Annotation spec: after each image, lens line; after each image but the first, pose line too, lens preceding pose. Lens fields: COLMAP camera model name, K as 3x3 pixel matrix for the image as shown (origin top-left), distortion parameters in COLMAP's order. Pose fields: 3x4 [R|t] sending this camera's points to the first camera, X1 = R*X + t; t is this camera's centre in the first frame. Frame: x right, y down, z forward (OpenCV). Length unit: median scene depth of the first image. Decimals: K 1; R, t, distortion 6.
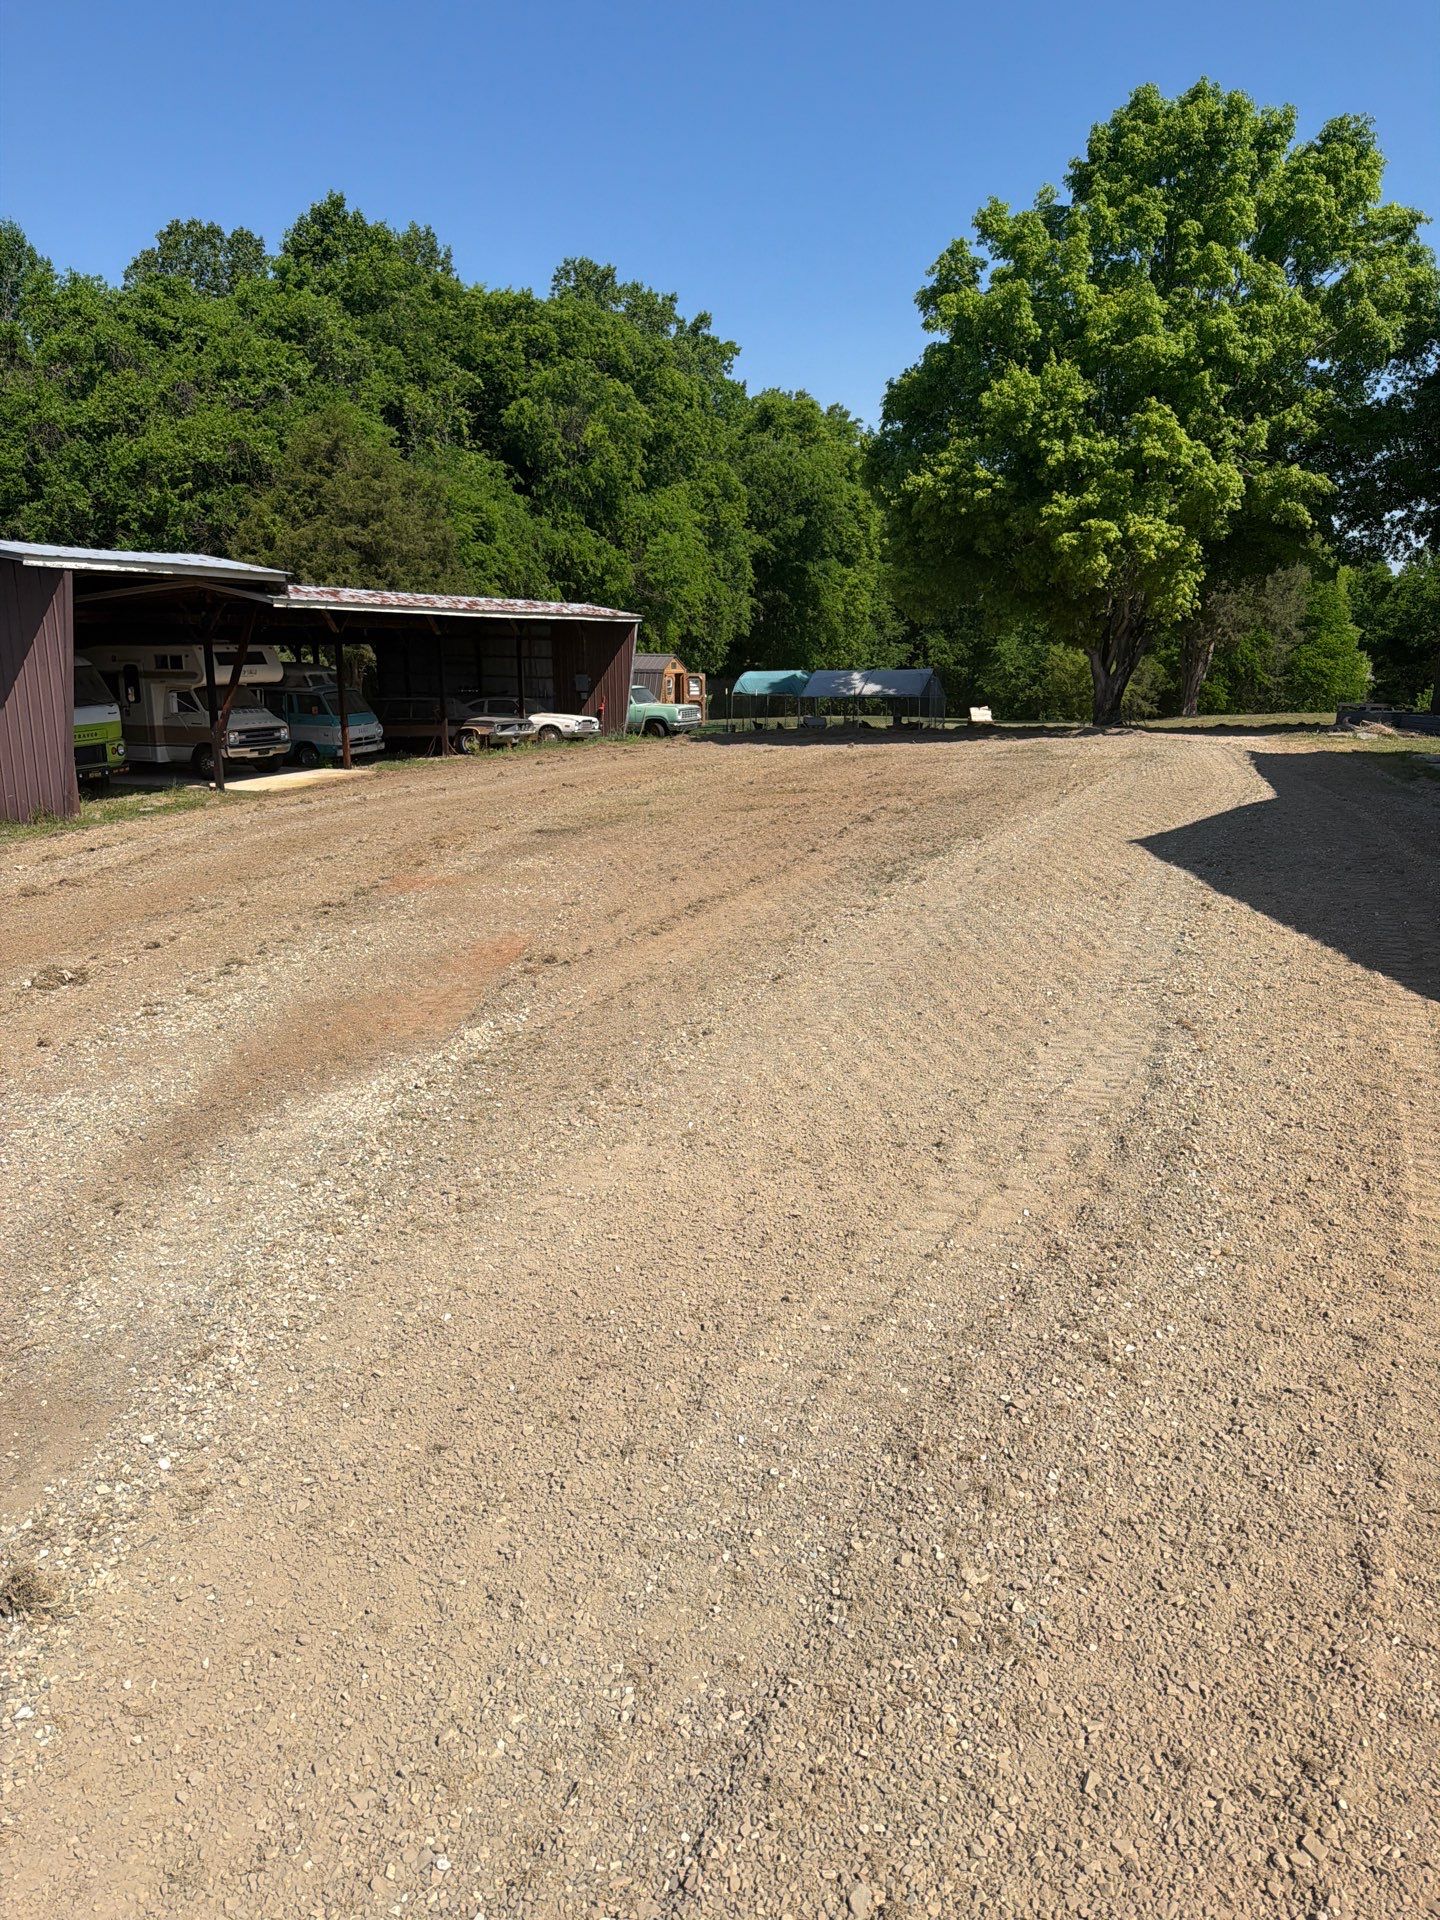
lens RADIAL K [[1450.4, 0, 722.7], [0, 1450.4, 987.1], [0, 0, 1]] dist [0.012145, 0.007159]
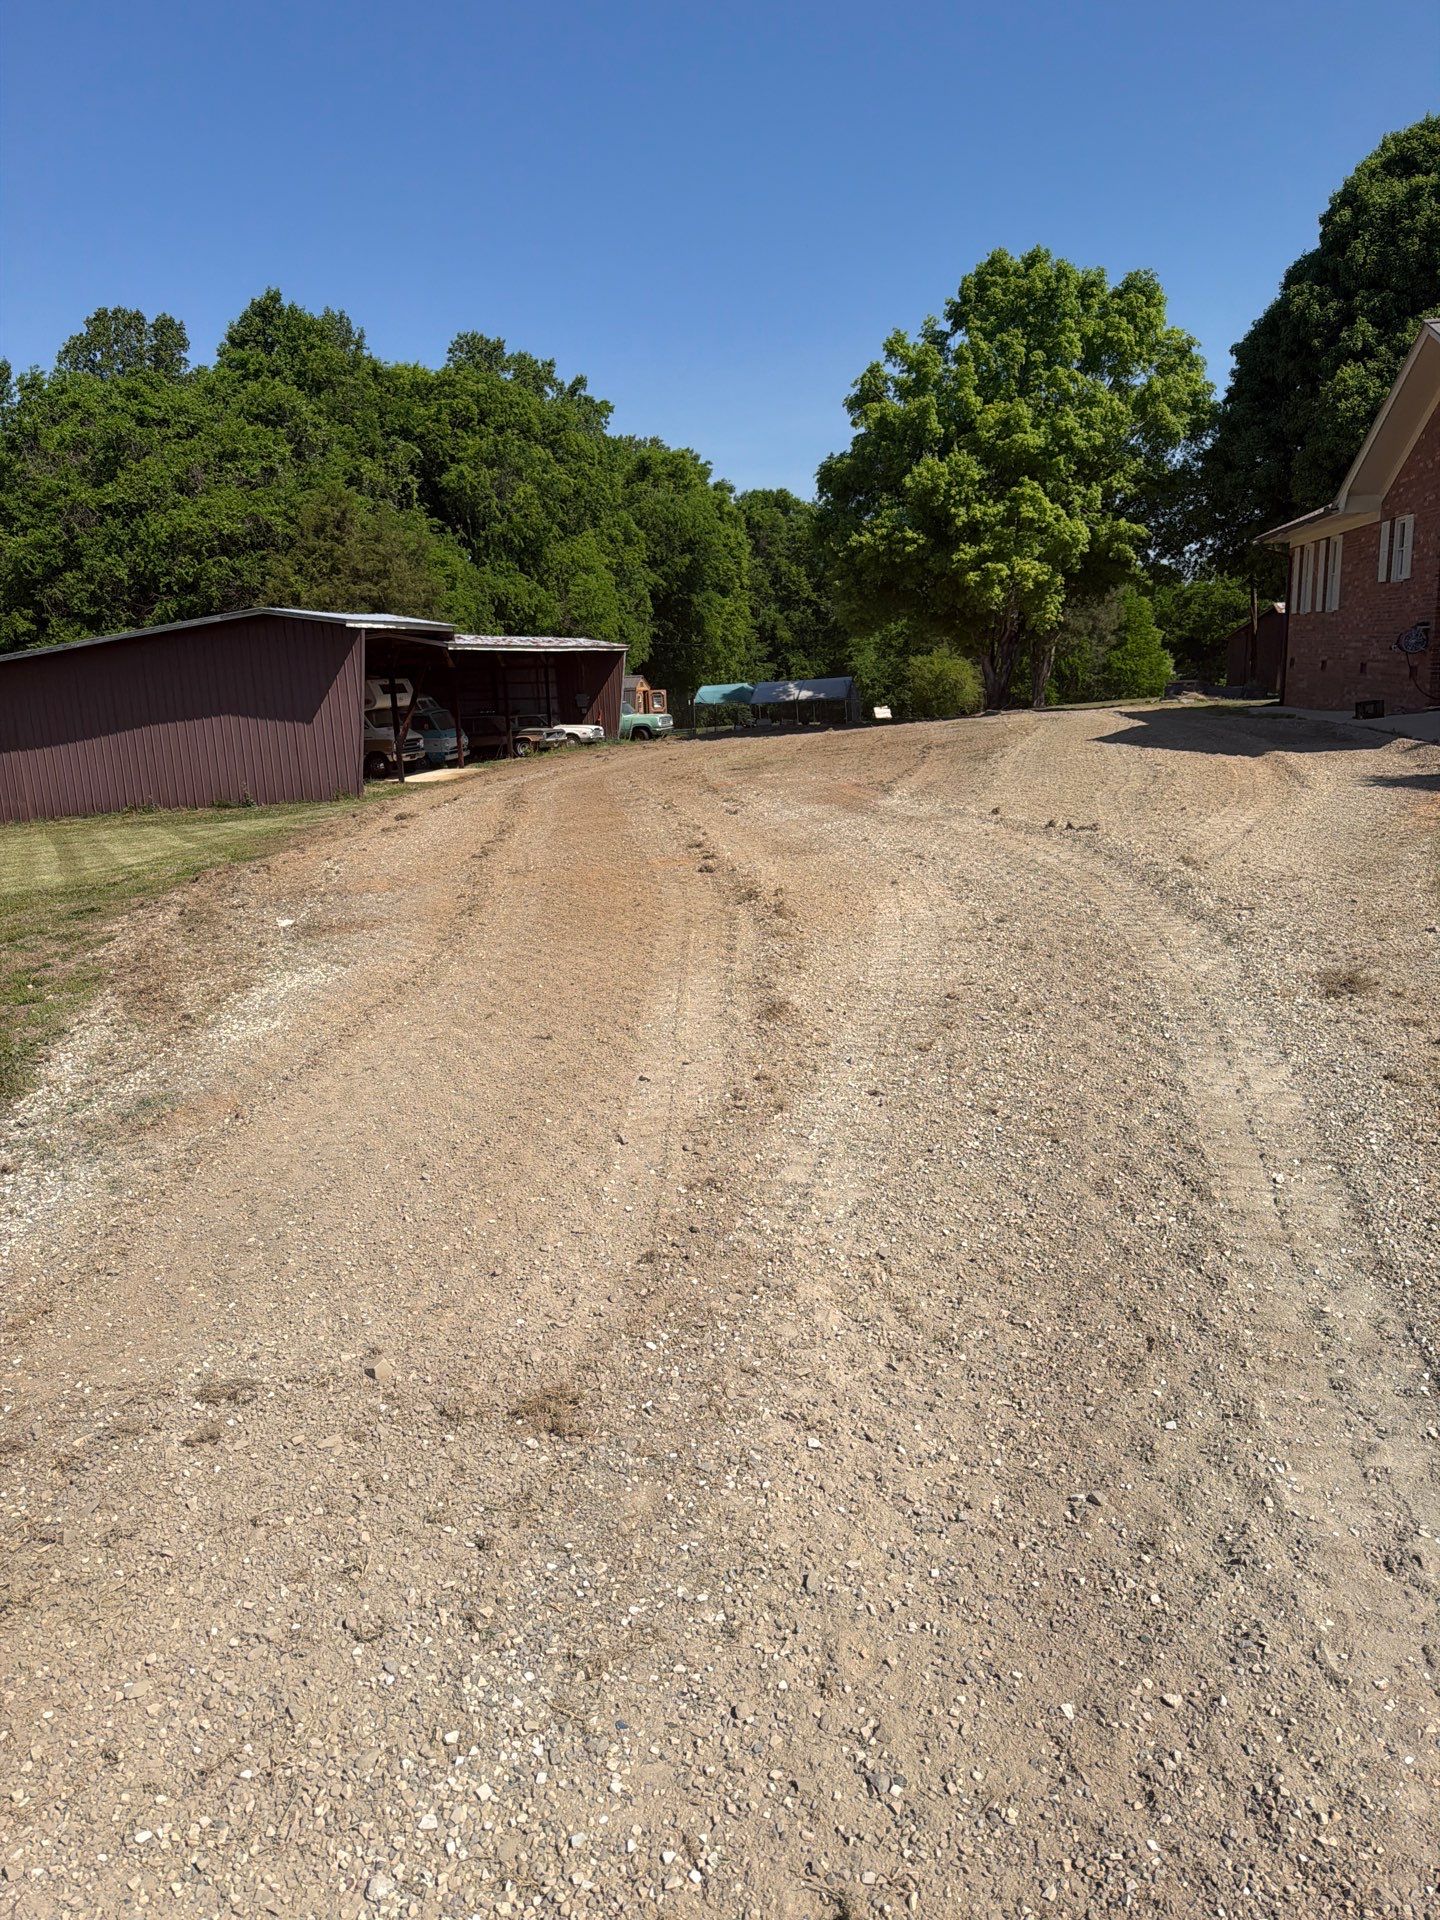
lens RADIAL K [[1422.8, 0, 716.6], [0, 1422.8, 1007.9], [0, 0, 1]] dist [0.014309, 0.001843]
pose [[0.992380, -0.070629, 0.100964, -0.121826], [0.070548, 0.997499, 0.004377, 0.058865], [-0.101021, 0.002779, 0.994880, -0.240246]]
